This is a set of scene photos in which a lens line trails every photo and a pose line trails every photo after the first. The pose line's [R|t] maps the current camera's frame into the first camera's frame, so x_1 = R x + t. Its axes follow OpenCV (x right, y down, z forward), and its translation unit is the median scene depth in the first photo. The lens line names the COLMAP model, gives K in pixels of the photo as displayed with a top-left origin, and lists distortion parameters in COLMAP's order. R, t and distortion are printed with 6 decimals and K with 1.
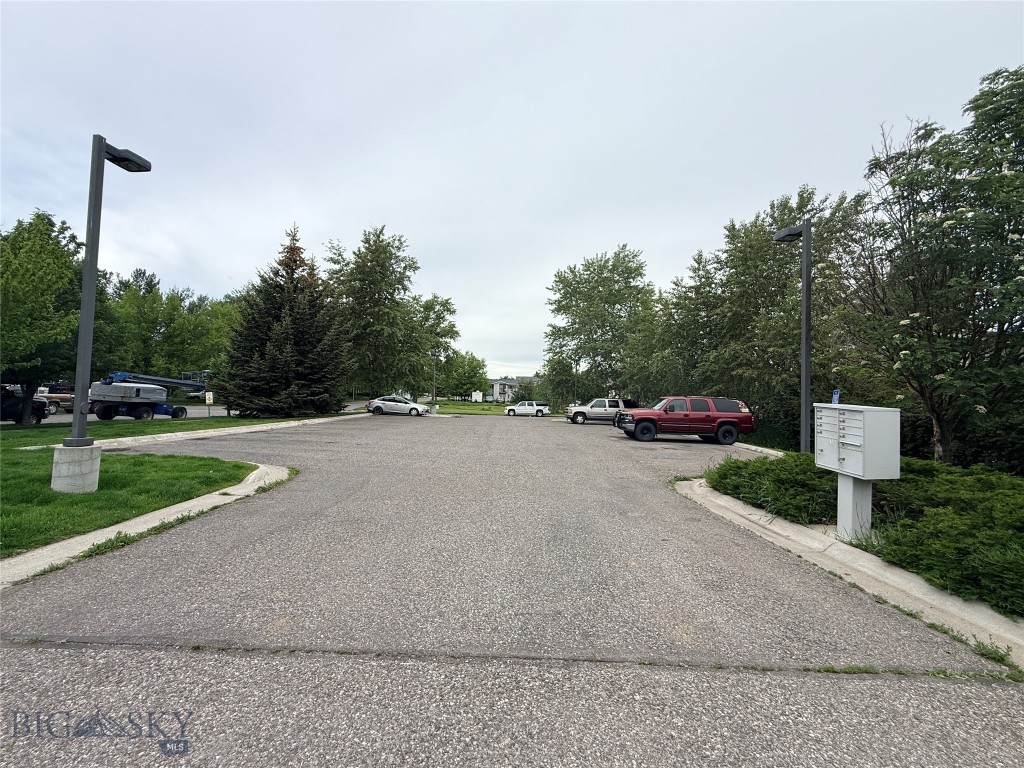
lens RADIAL K [[448.8, 0, 516.1], [0, 448.8, 383.6], [0, 0, 1]] dist [-0.000449, -0.000005]
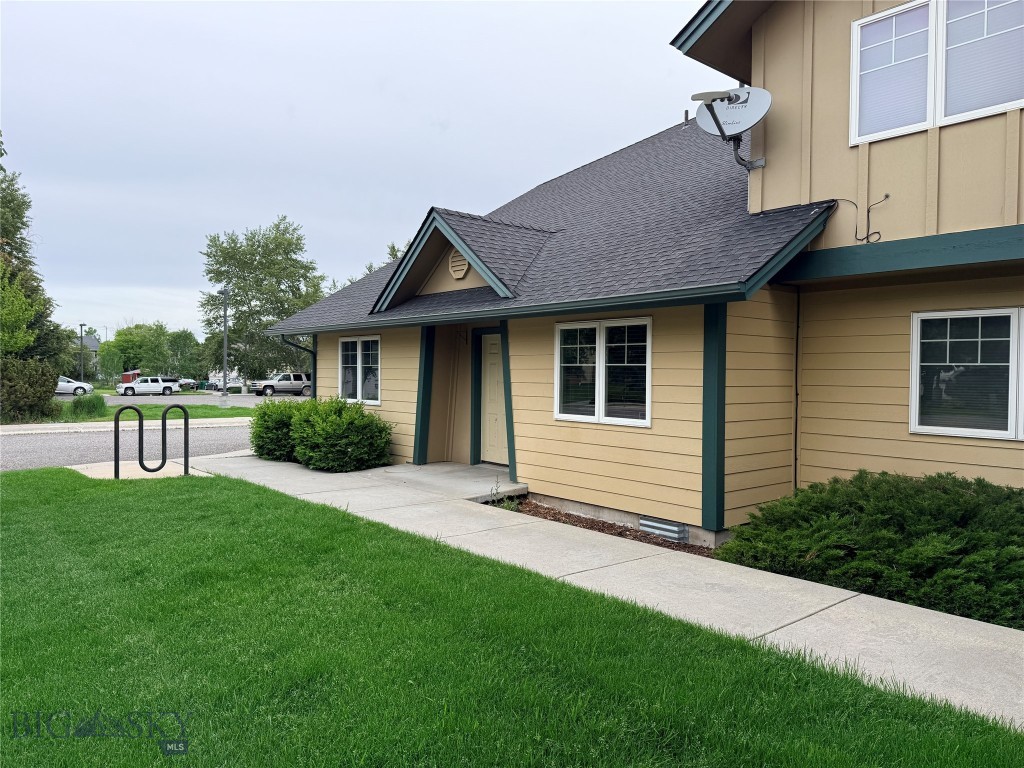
lens RADIAL K [[723.4, 0, 514.9], [0, 723.4, 389.5], [0, 0, 1]] dist [0.102188, 0.001860]
pose [[0.784546, -0.036408, 0.619001, -0.368182], [-0.004102, 0.997948, 0.063895, -0.033394], [-0.620057, -0.052668, 0.782787, -0.592614]]
